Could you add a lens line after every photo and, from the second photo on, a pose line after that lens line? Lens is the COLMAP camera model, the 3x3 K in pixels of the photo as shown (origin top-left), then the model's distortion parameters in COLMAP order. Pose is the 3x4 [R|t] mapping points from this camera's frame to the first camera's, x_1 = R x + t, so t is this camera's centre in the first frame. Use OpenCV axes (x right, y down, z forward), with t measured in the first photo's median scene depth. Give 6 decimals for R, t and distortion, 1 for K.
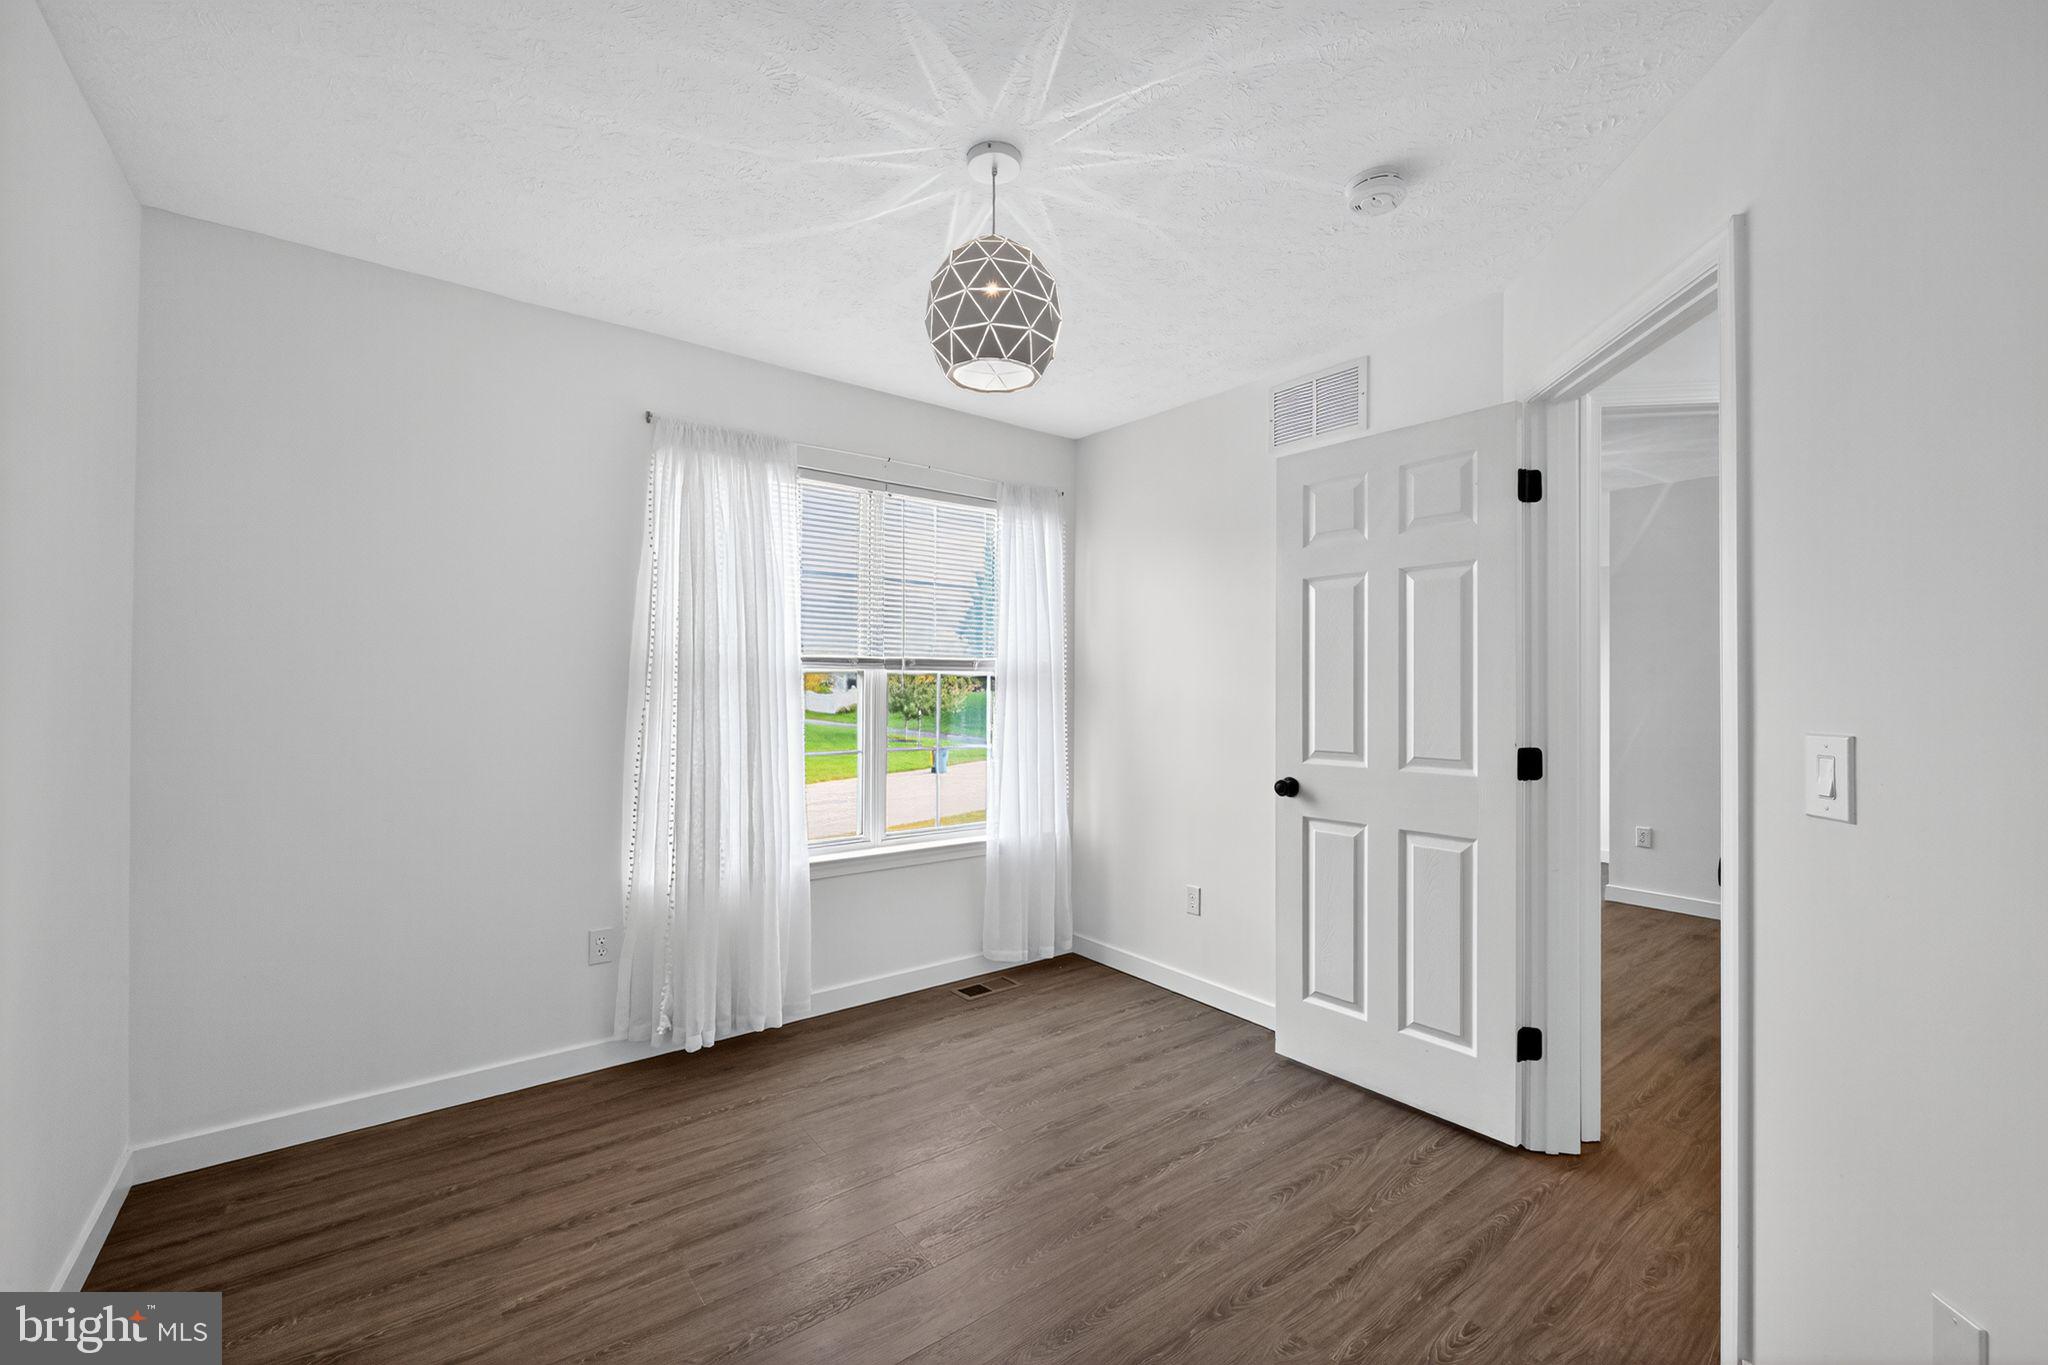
lens RADIAL K [[814.2, 0, 1013.3], [0, 814.2, 678.4], [0, 0, 1]] dist [-0.003085, -0.000713]
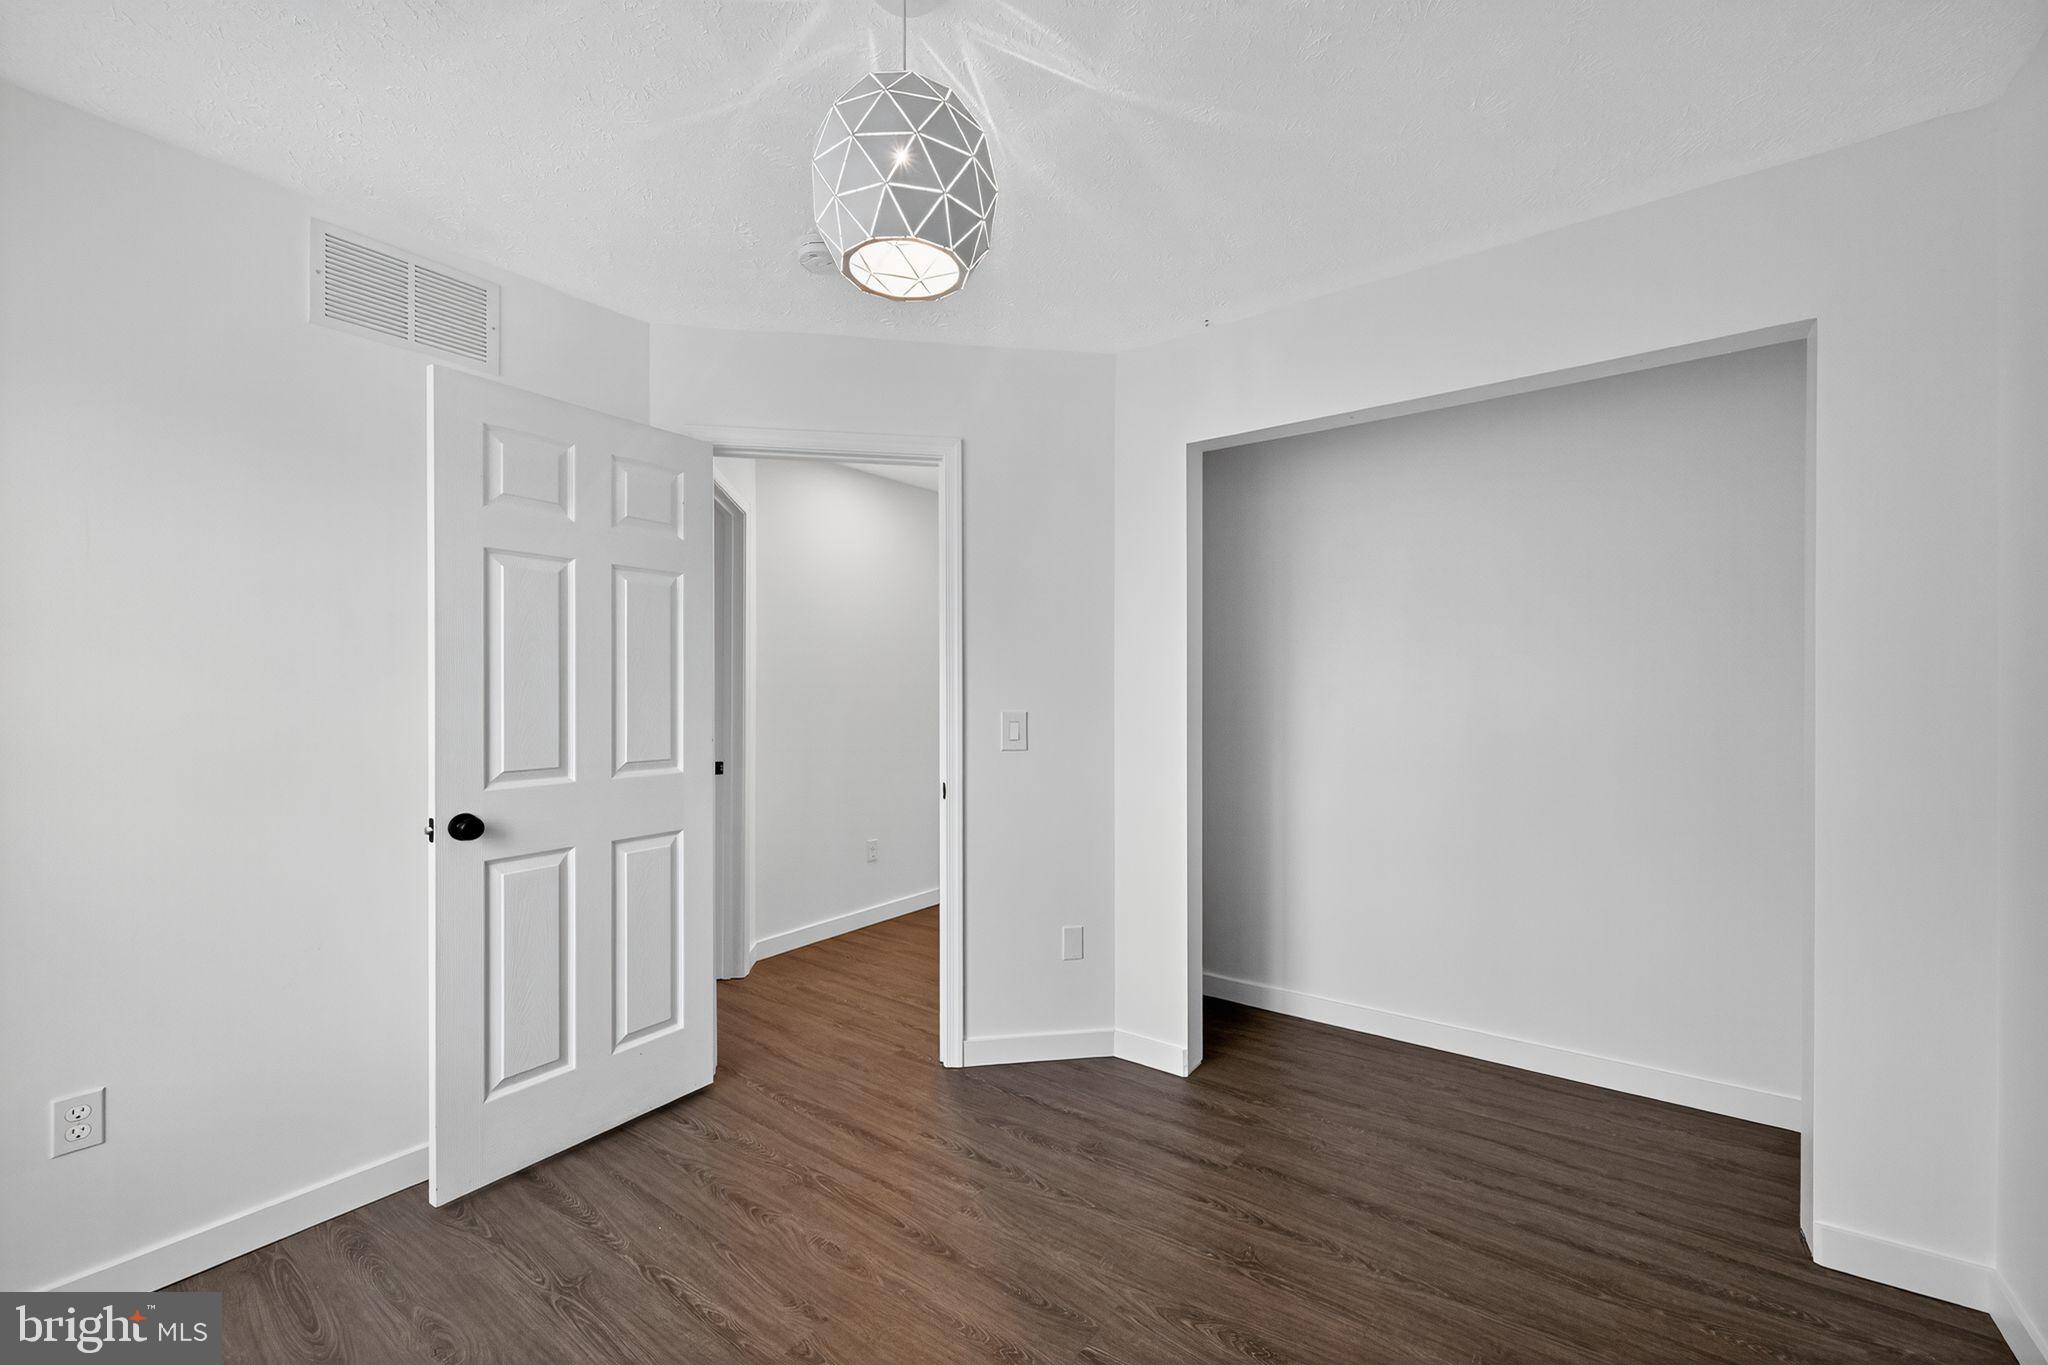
lens RADIAL K [[814.2, 0, 1014.3], [0, 814.2, 694.9], [0, 0, 1]] dist [-0.003085, -0.000713]
pose [[-0.278663, -0.008044, 0.960355, -0.564521], [-0.010184, 0.999933, 0.005420, 0.006232], [-0.960335, -0.008270, -0.278727, 0.825165]]
